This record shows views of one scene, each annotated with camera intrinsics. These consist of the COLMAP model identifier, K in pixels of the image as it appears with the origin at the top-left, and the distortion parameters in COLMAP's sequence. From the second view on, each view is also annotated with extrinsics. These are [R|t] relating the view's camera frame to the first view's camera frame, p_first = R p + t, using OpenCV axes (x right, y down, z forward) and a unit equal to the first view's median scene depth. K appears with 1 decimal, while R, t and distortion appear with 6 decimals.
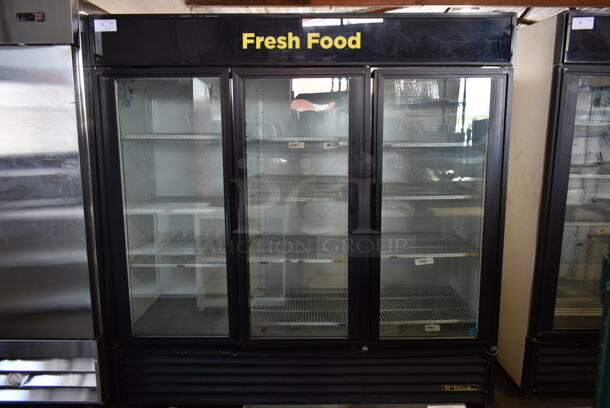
lens RADIAL K [[469.8, 0, 305.0], [0, 469.8, 204.0], [0, 0, 1]] dist [-0.011400, 0.002640]
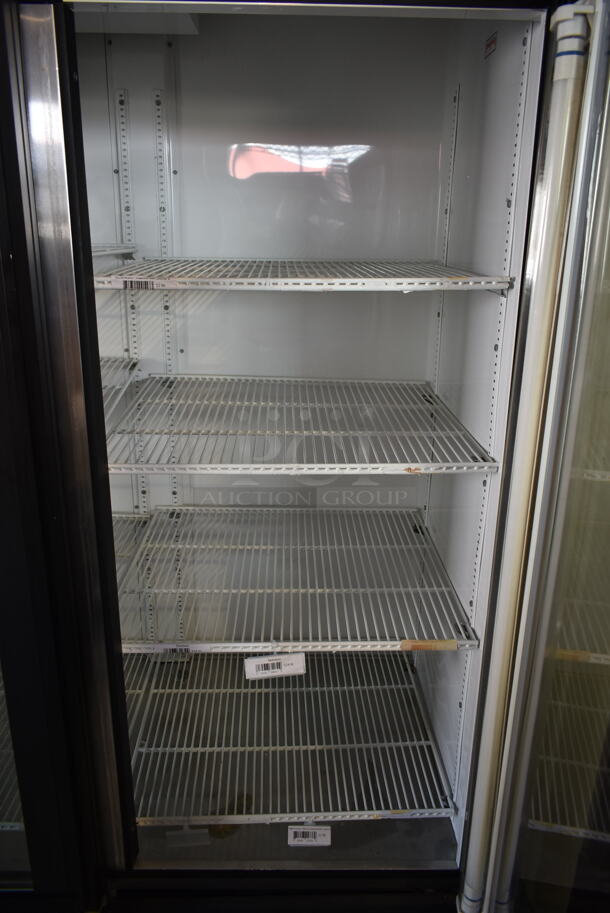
lens RADIAL K [[703.2, 0, 297.4], [0, 703.2, 457.5], [0, 0, 1]] dist [-0.011400, 0.002640]
pose [[0.999680, 0.014288, 0.020872, 0.266467], [-0.017349, 0.987802, 0.154745, -0.090168], [-0.018406, -0.155057, 0.987734, 0.580937]]
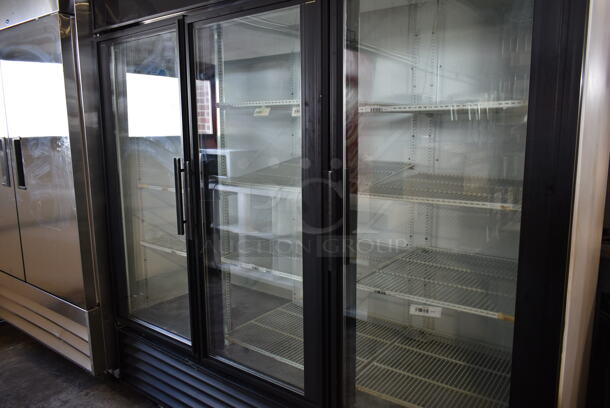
lens RADIAL K [[469.8, 0, 305.0], [0, 469.8, 204.0], [0, 0, 1]] dist [-0.011400, 0.002640]
pose [[0.789973, 0.097929, -0.605271, 0.490854], [-0.094528, 0.994813, 0.037581, -0.016508], [0.605812, 0.027527, 0.795132, 0.464731]]
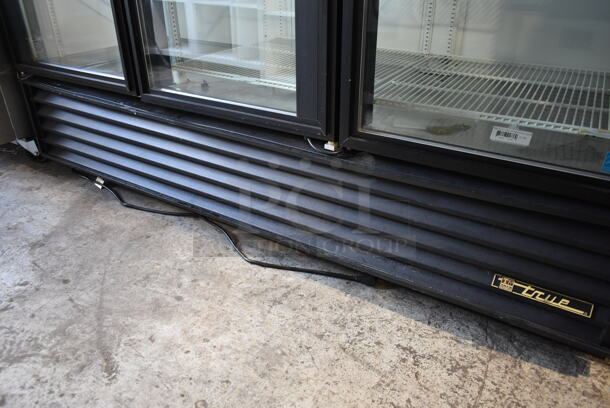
lens RADIAL K [[469.8, 0, 305.0], [0, 469.8, 204.0], [0, 0, 1]] dist [-0.011400, 0.002640]
pose [[0.845289, 0.258509, -0.467610, 0.346528], [-0.088877, 0.931003, 0.354026, 0.208246], [0.526865, -0.257695, 0.809942, 0.625258]]
